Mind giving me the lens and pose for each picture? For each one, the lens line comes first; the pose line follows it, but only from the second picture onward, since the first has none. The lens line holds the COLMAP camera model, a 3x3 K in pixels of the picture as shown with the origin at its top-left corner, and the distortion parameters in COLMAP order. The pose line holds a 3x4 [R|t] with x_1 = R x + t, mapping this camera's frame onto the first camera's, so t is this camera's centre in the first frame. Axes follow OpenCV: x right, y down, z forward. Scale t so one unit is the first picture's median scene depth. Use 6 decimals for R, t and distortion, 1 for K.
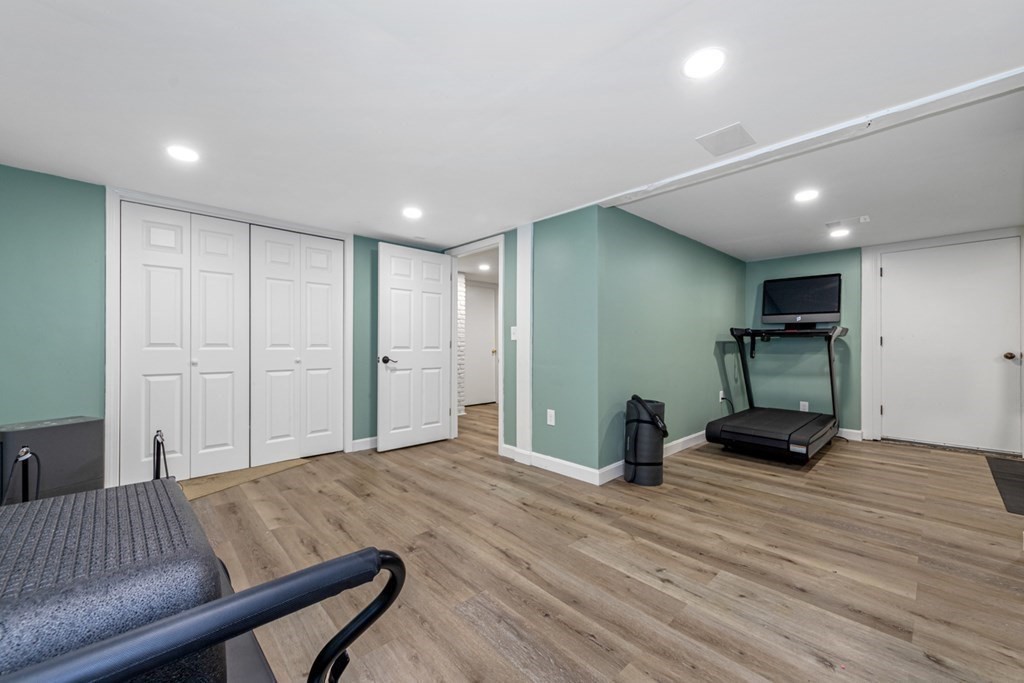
lens RADIAL K [[389.6, 0, 512.0], [0, 389.6, 341.5], [0, 0, 1]] dist [0.000061, 0.000007]
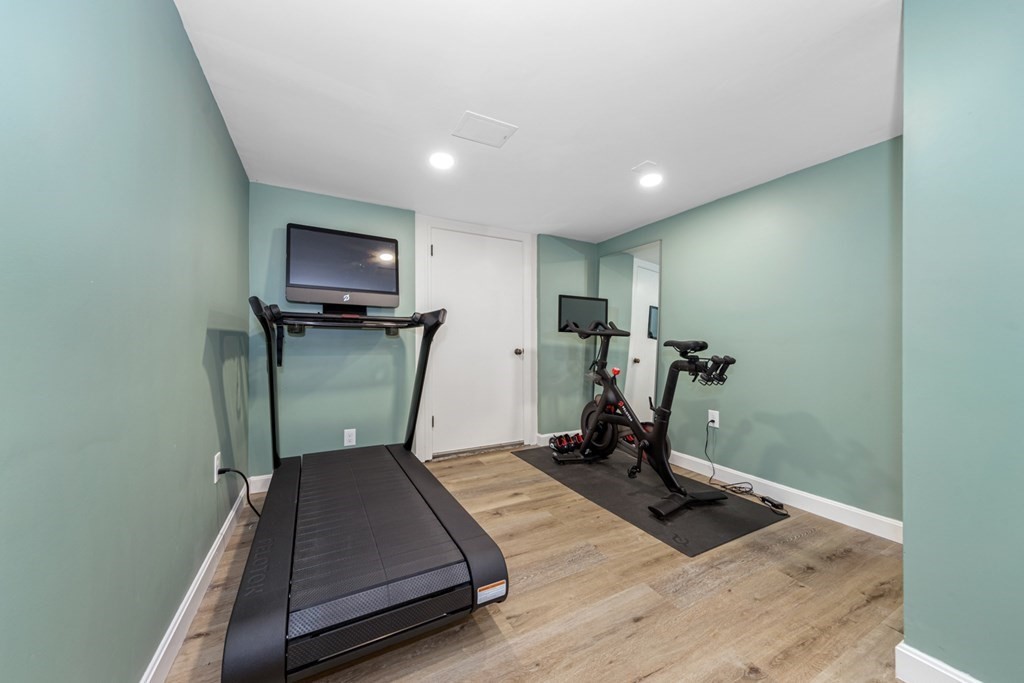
lens RADIAL K [[362.3, 0, 512.0], [0, 362.3, 341.5], [0, 0, 1]] dist [0.000203, 0.000009]
pose [[0.257339, 0.001578, 0.966320, 0.250563], [-0.016626, 0.999858, 0.002795, 0.005381], [-0.966178, -0.016785, 0.257329, 0.603354]]
